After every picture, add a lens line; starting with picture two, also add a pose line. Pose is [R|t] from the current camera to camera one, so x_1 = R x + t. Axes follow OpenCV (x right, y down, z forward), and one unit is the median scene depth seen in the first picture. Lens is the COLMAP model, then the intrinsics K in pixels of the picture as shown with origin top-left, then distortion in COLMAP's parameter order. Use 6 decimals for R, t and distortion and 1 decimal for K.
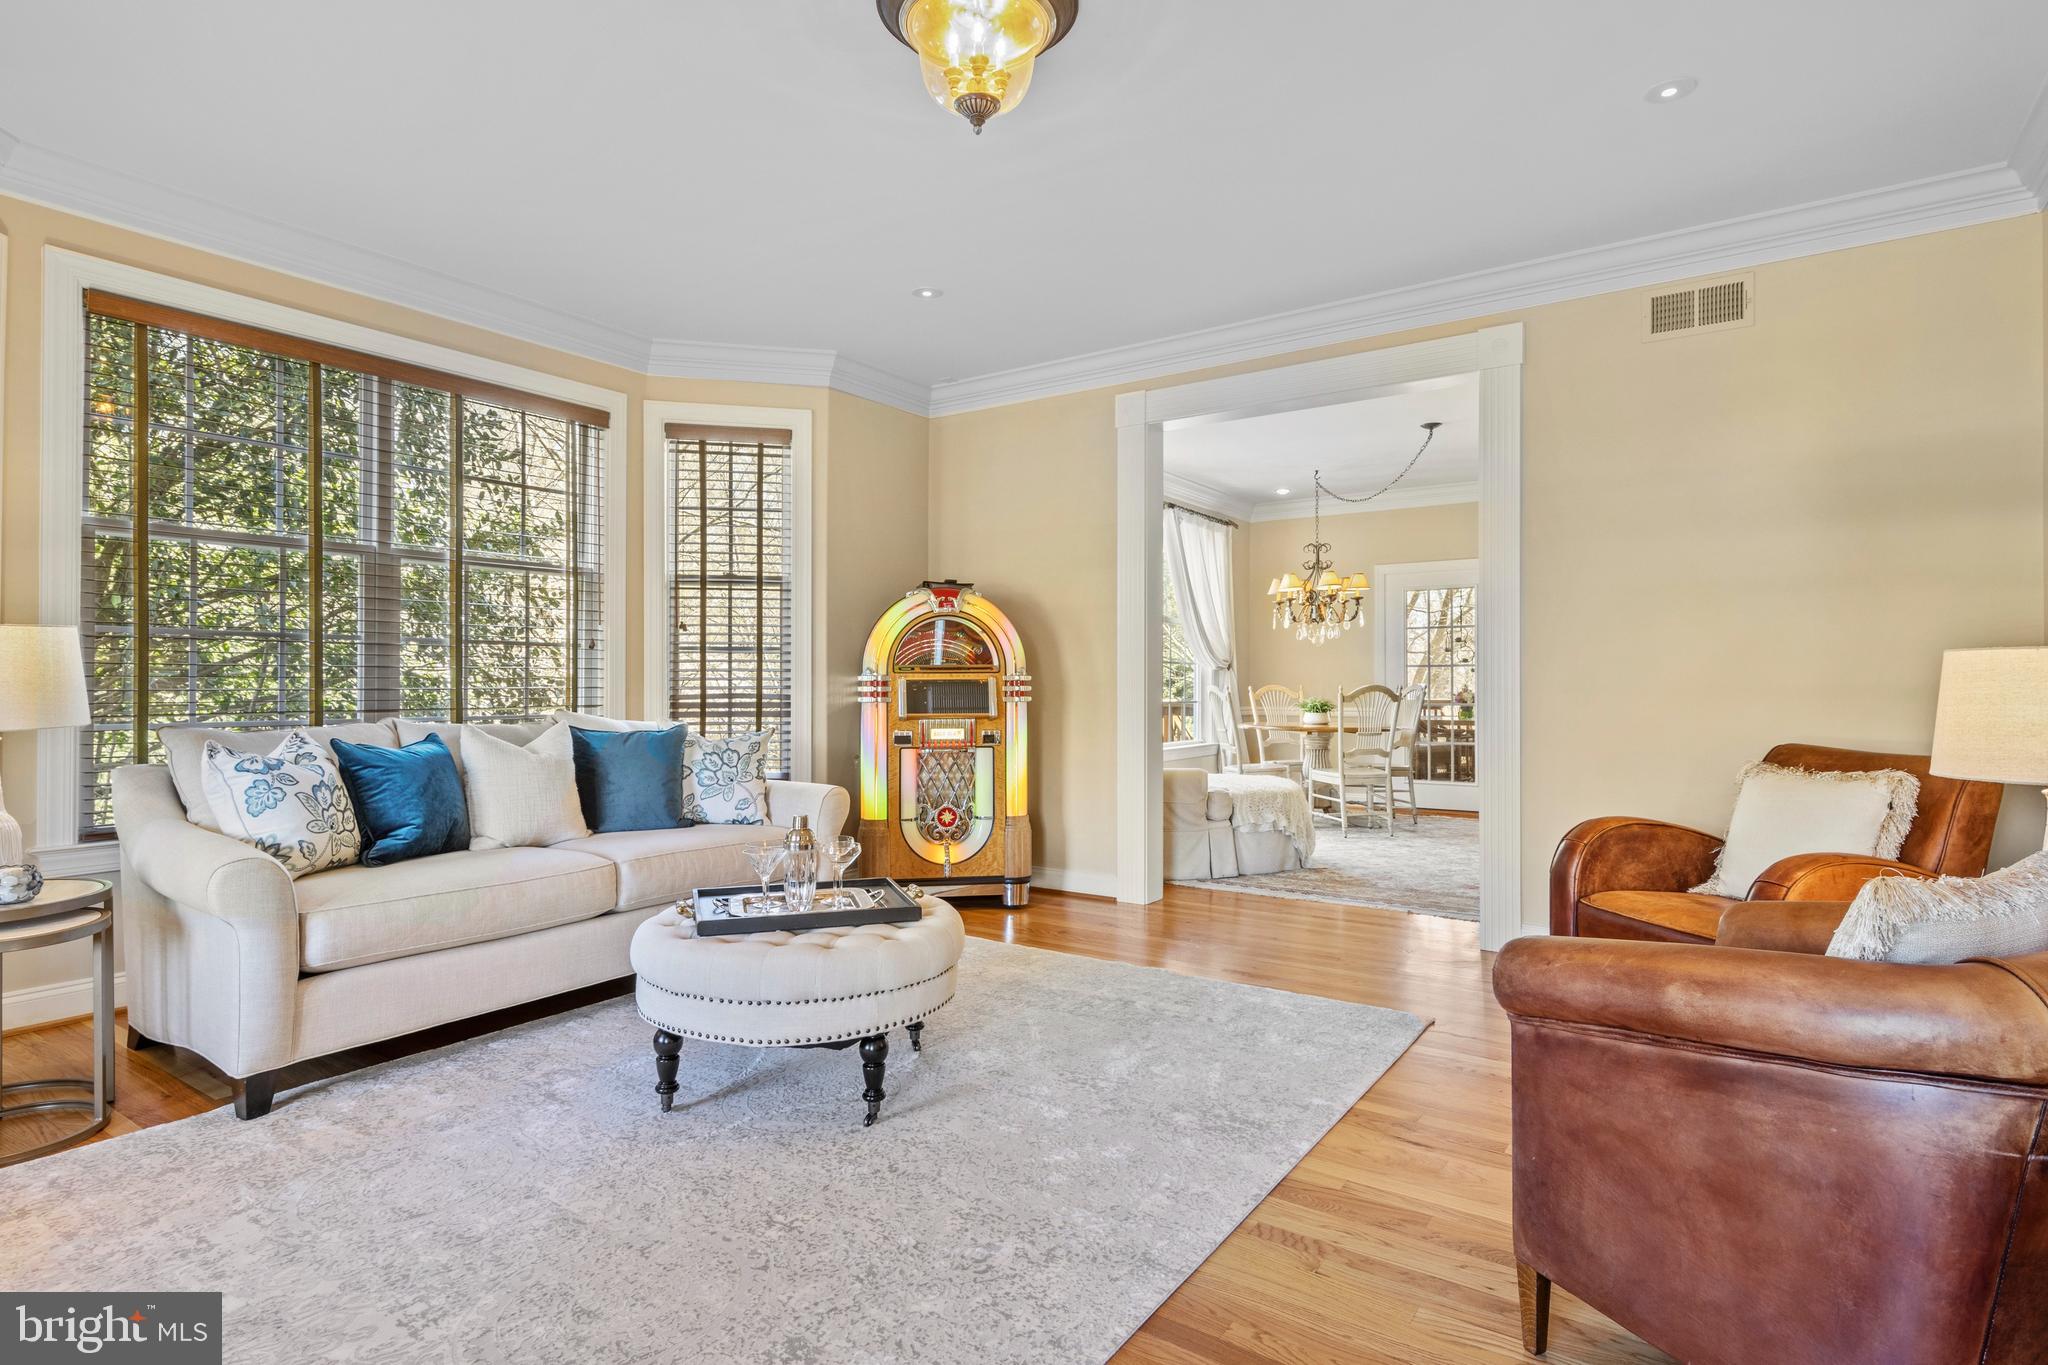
lens RADIAL K [[1044.4, 0, 1024.8], [0, 1044.4, 696.7], [0, 0, 1]] dist [0.010975, -0.000591]
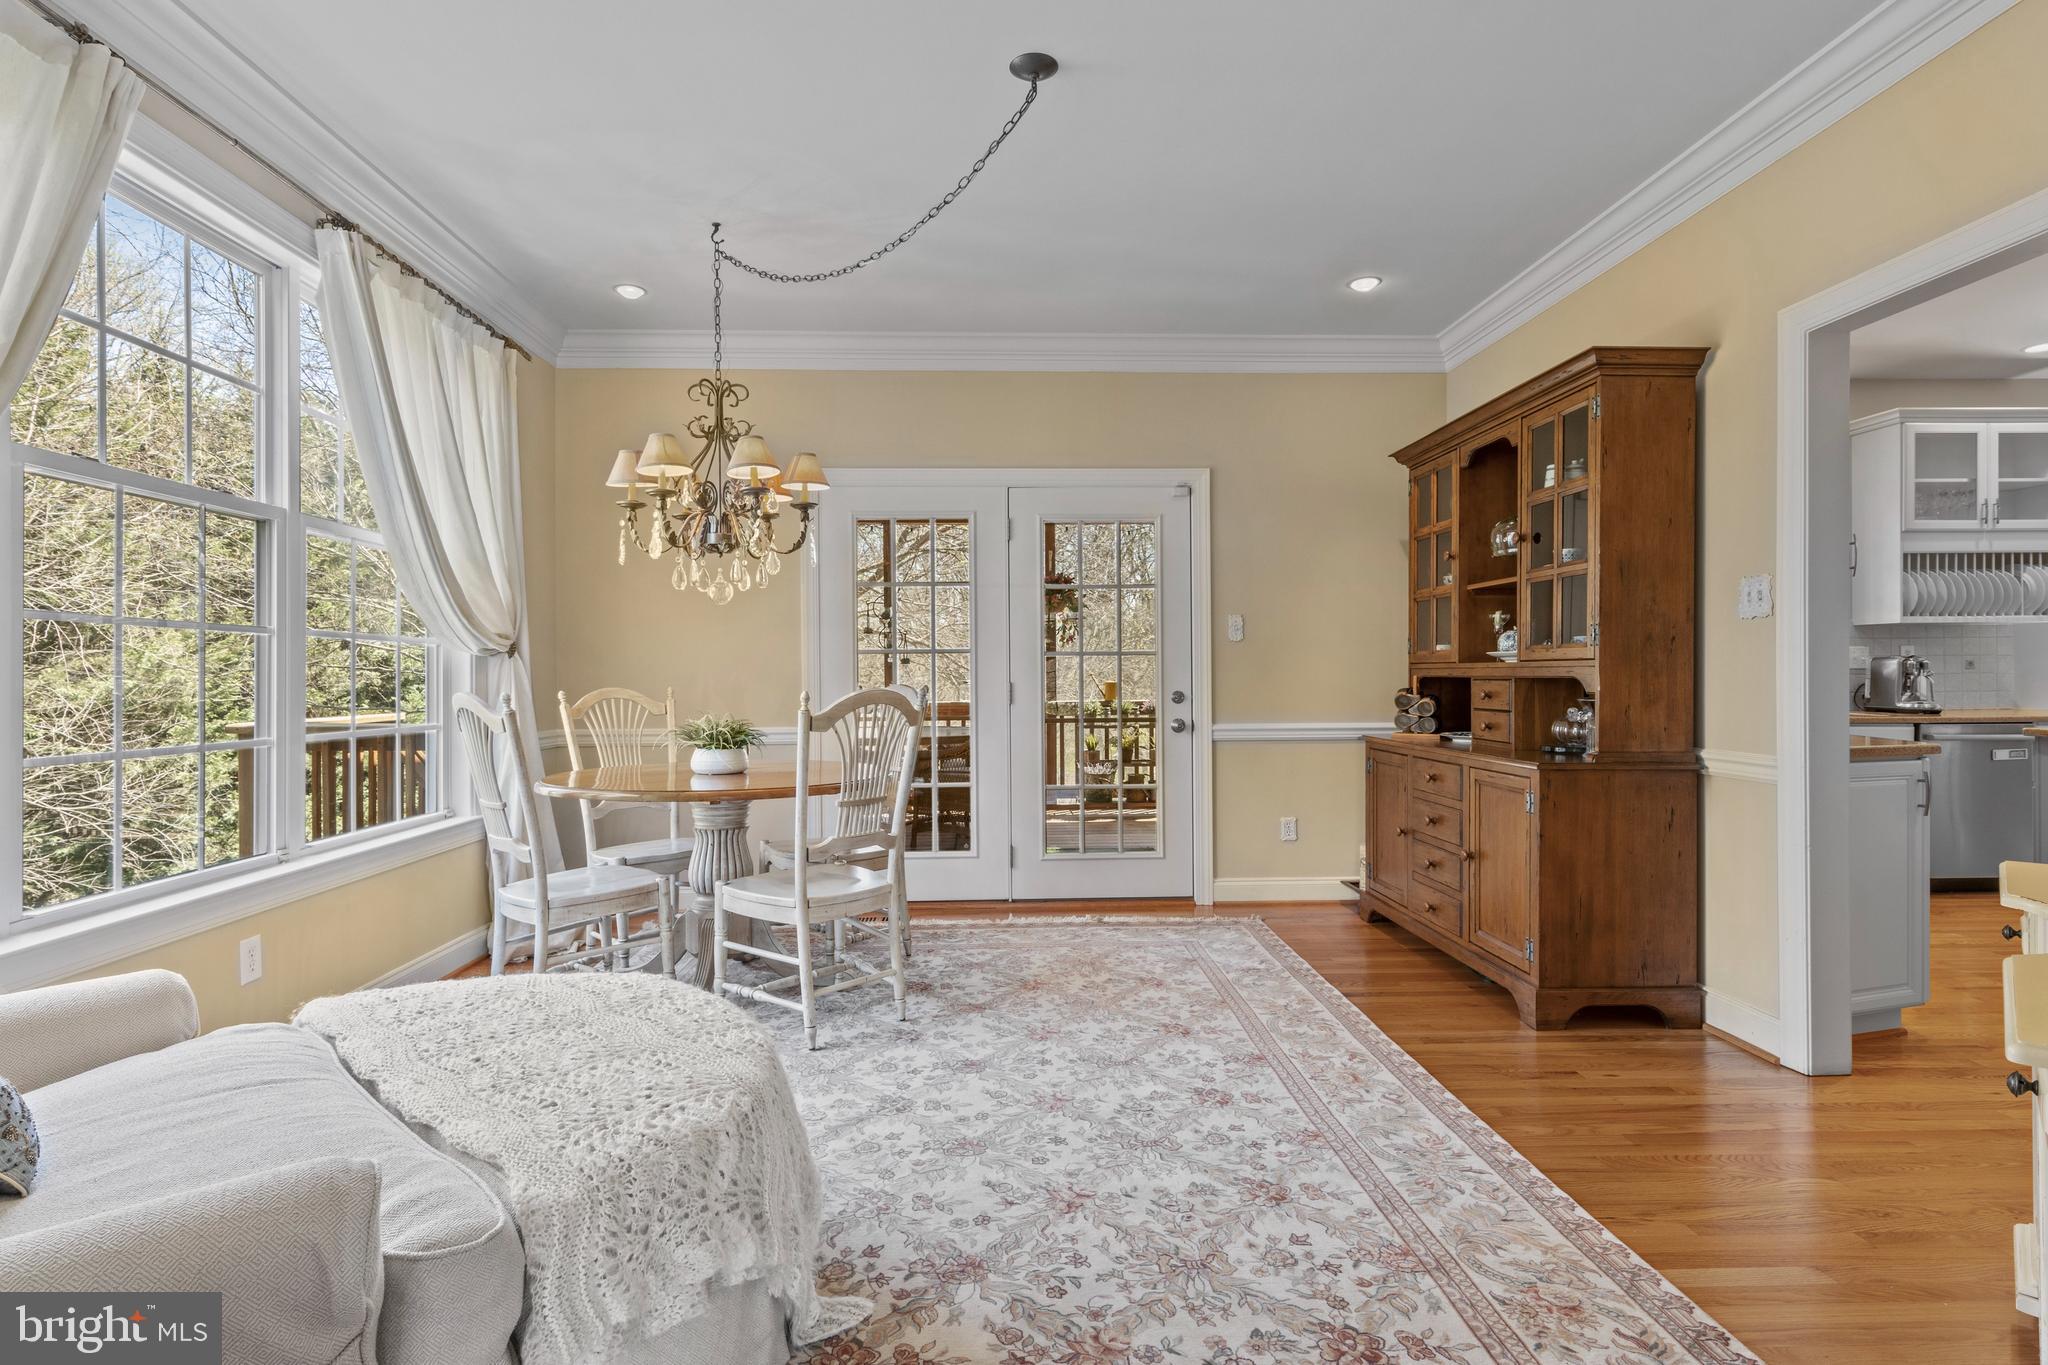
lens RADIAL K [[1040.5, 0, 1019.0], [0, 1040.5, 673.8], [0, 0, 1]] dist [0.011680, 0.000916]
pose [[0.800205, -0.001903, 0.599724, 0.109087], [0.010889, 0.999876, -0.011356, -0.011021], [-0.599628, 0.015617, 0.800126, 0.551924]]
